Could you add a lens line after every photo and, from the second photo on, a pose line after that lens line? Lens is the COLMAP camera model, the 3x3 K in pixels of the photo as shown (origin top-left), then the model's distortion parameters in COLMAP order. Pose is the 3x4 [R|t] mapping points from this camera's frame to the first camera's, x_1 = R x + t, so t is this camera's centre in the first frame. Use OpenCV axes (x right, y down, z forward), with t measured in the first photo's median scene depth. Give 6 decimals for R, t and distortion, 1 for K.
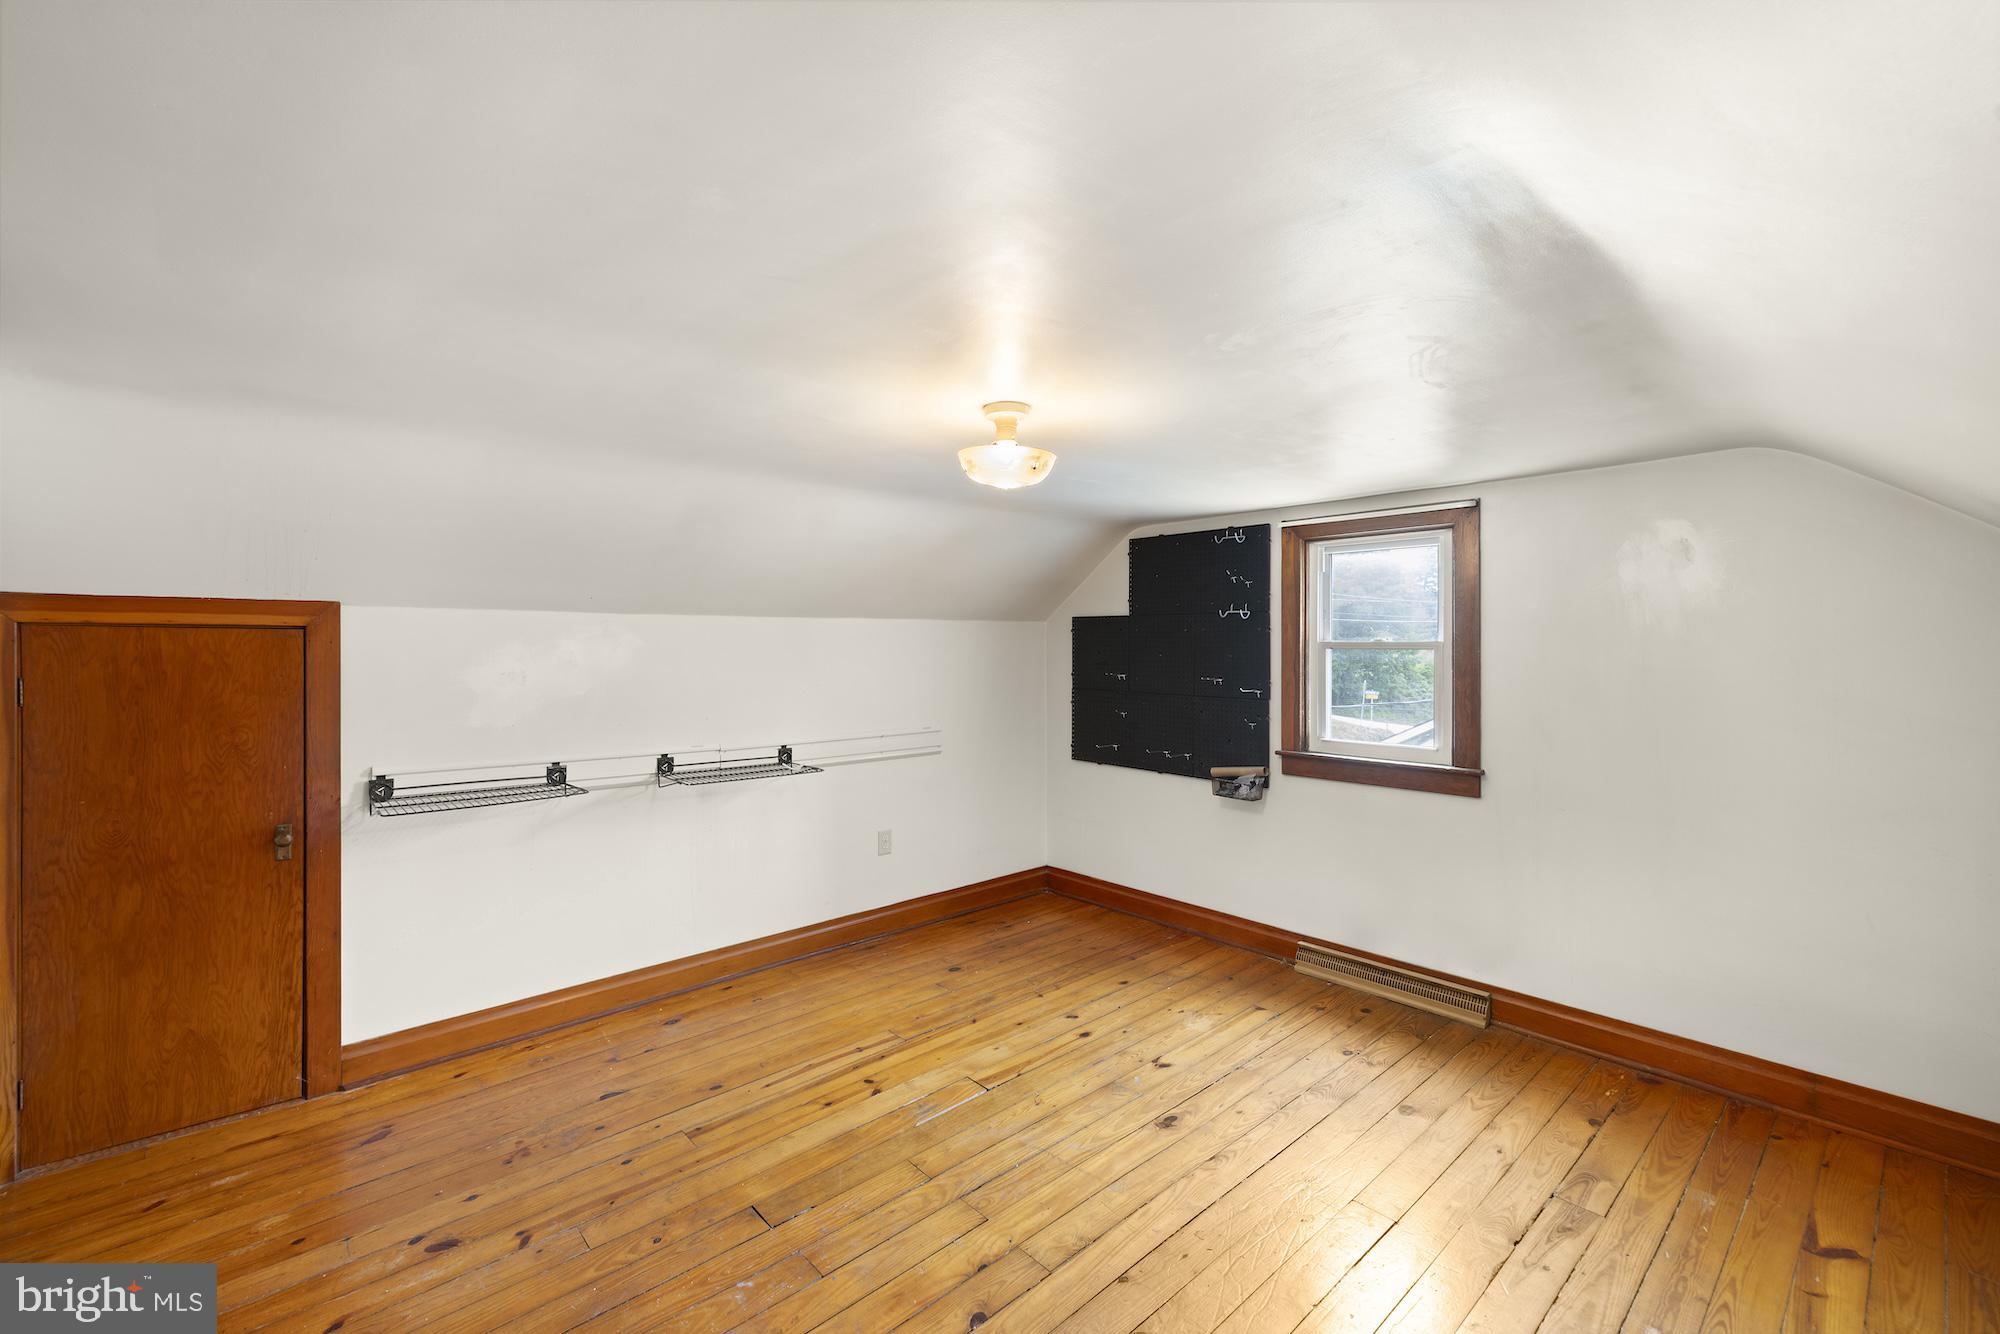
lens RADIAL K [[854.1, 0, 995.9], [0, 854.1, 651.1], [0, 0, 1]] dist [0.002589, -0.000491]
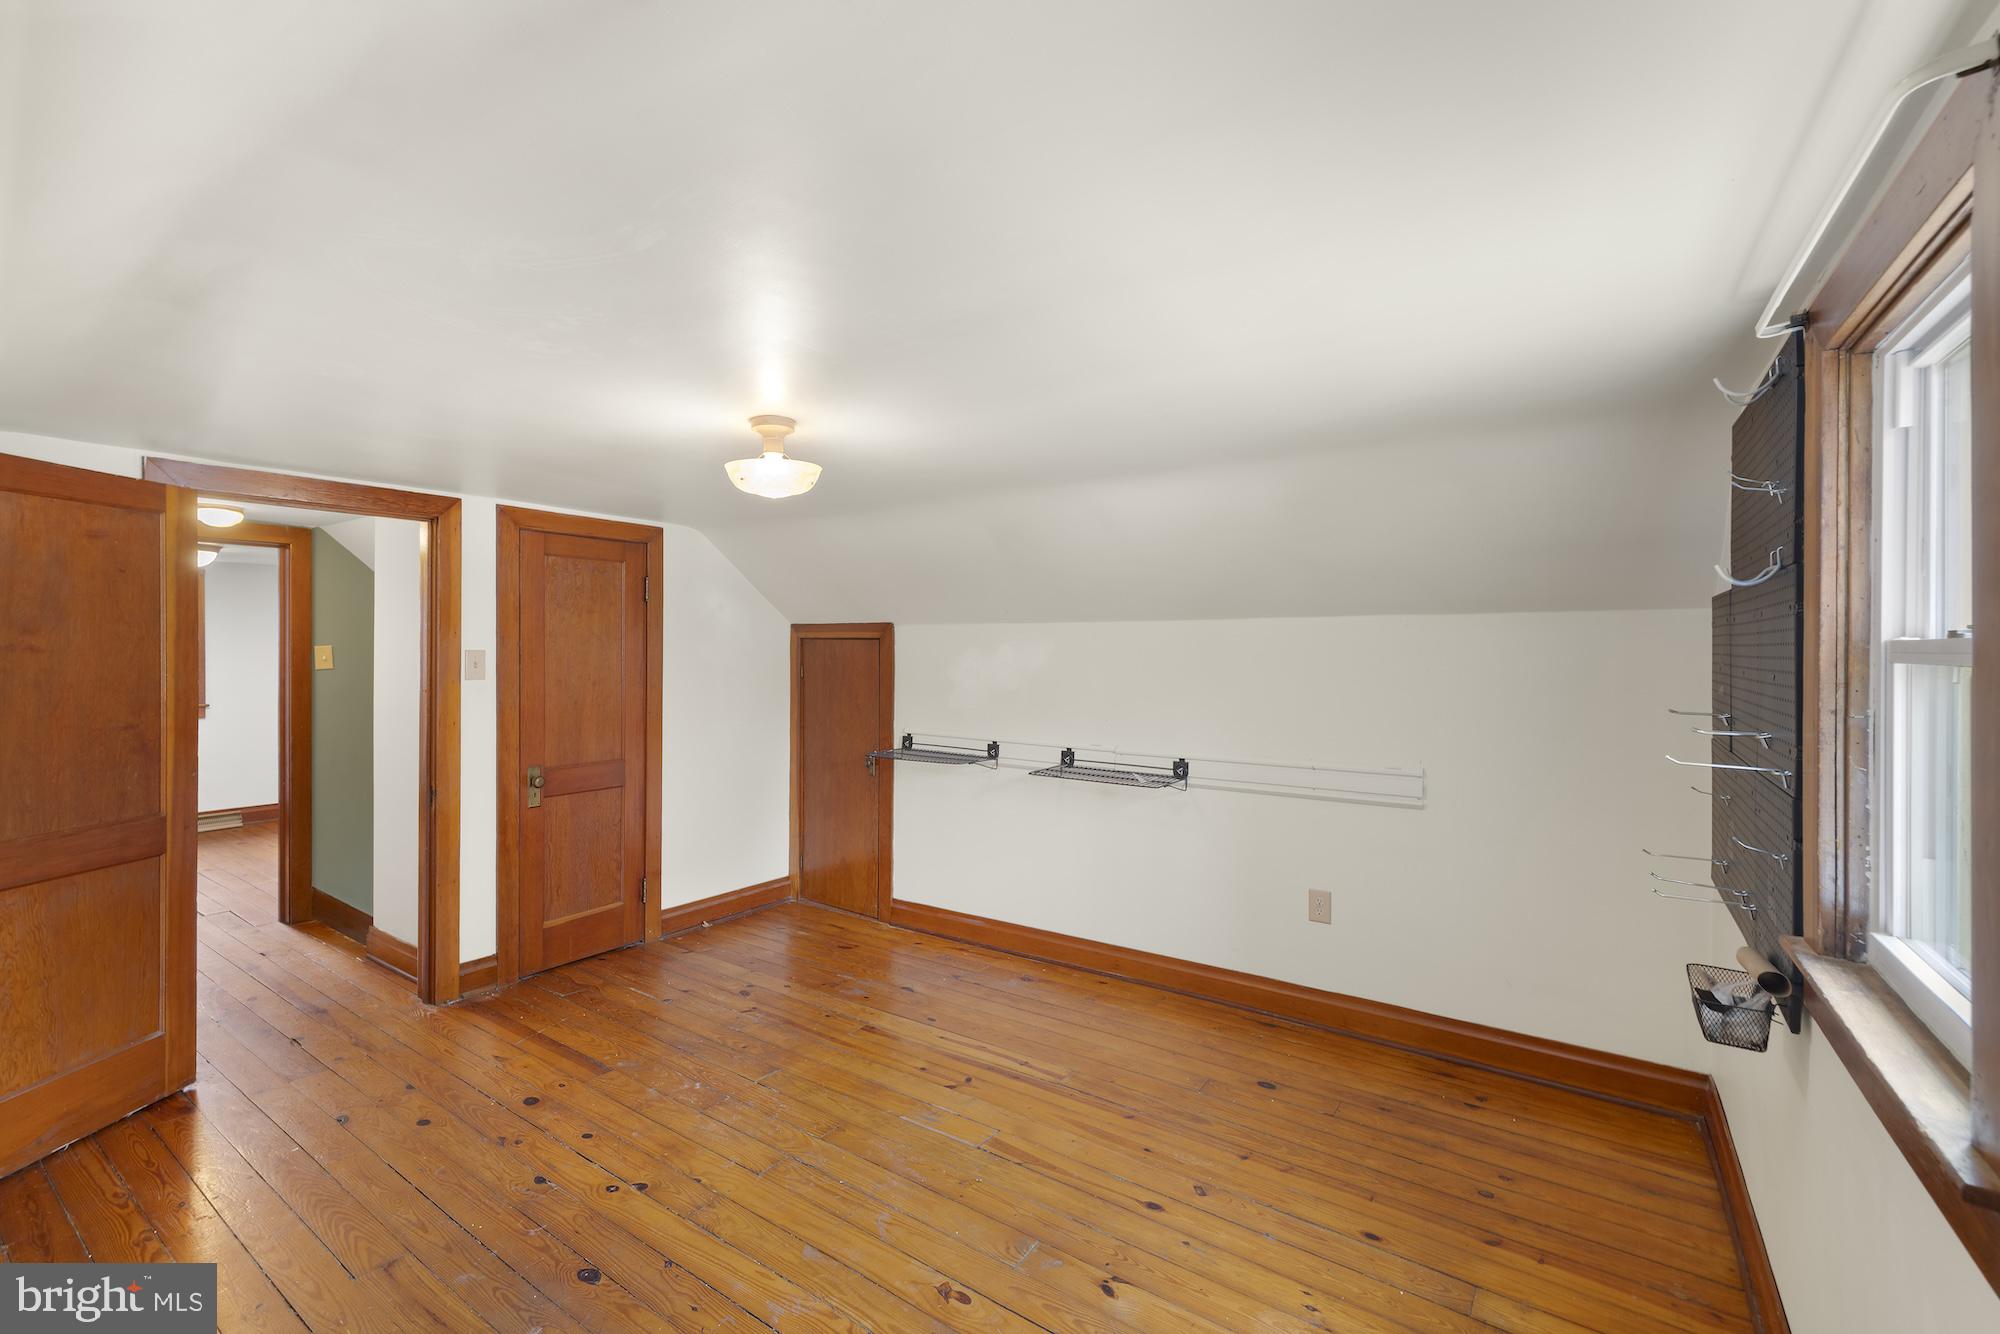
lens RADIAL K [[854.1, 0, 945.8], [0, 854.1, 650.3], [0, 0, 1]] dist [0.002589, -0.000491]
pose [[0.187721, -0.007468, -0.982194, 0.733097], [-0.005964, 0.999944, -0.008743, 0.002267], [0.982204, 0.007499, 0.187666, 0.674707]]
